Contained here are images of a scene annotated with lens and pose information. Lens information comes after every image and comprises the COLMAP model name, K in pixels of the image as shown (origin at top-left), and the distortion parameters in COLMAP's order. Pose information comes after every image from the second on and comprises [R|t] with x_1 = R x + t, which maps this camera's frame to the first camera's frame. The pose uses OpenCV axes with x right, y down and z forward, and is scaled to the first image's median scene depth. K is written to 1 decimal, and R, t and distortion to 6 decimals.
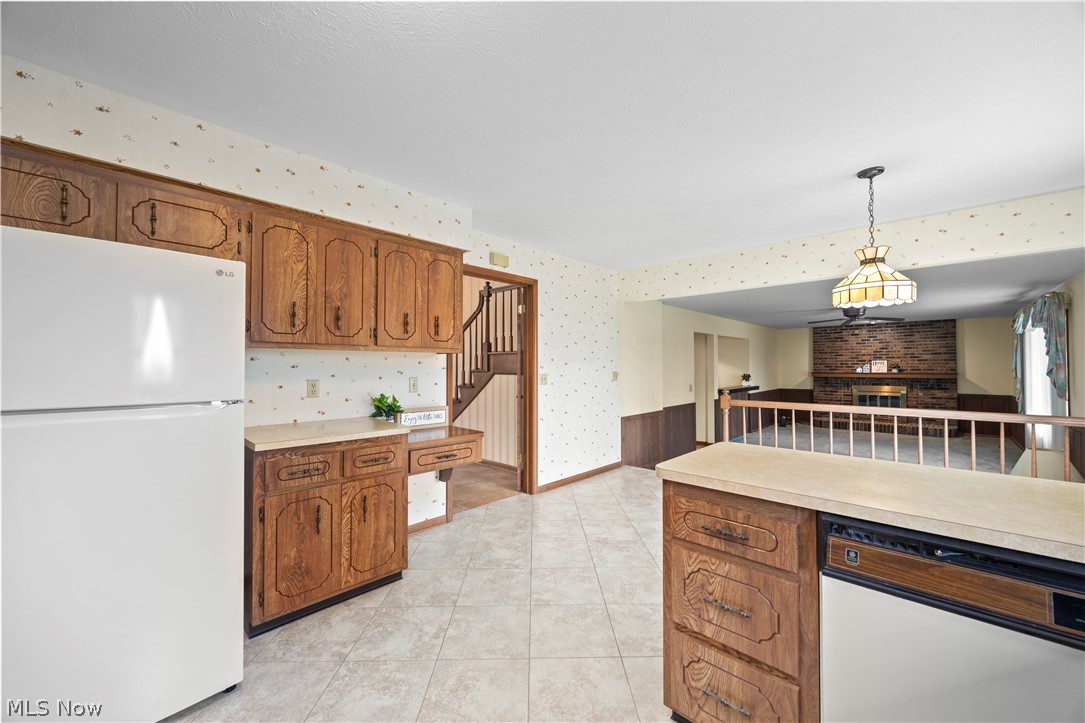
lens RADIAL K [[418.6, 0, 541.5], [0, 418.6, 359.6], [0, 0, 1]] dist [0.000153, 0.000253]
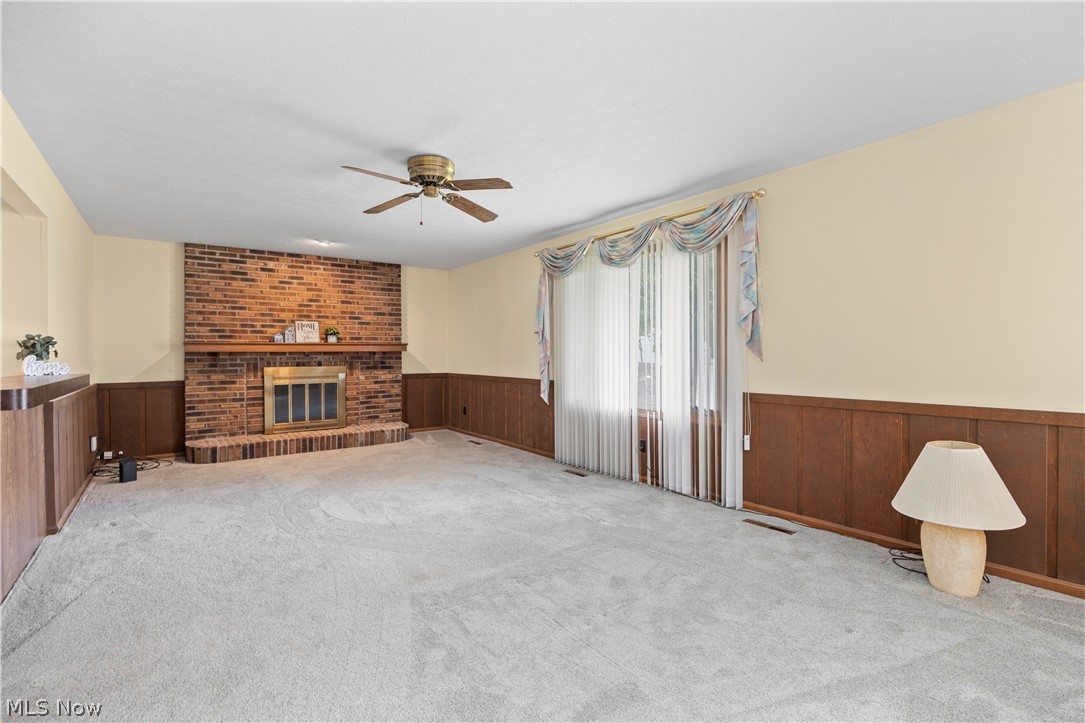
lens RADIAL K [[507.1, 0, 542.4], [0, 507.1, 357.6], [0, 0, 1]] dist [-0.003102, -0.000151]
pose [[0.185558, -0.007698, 0.982603, 0.199263], [-0.012692, 0.999867, 0.010230, 0.038895], [-0.982551, -0.014370, 0.185435, 0.560512]]
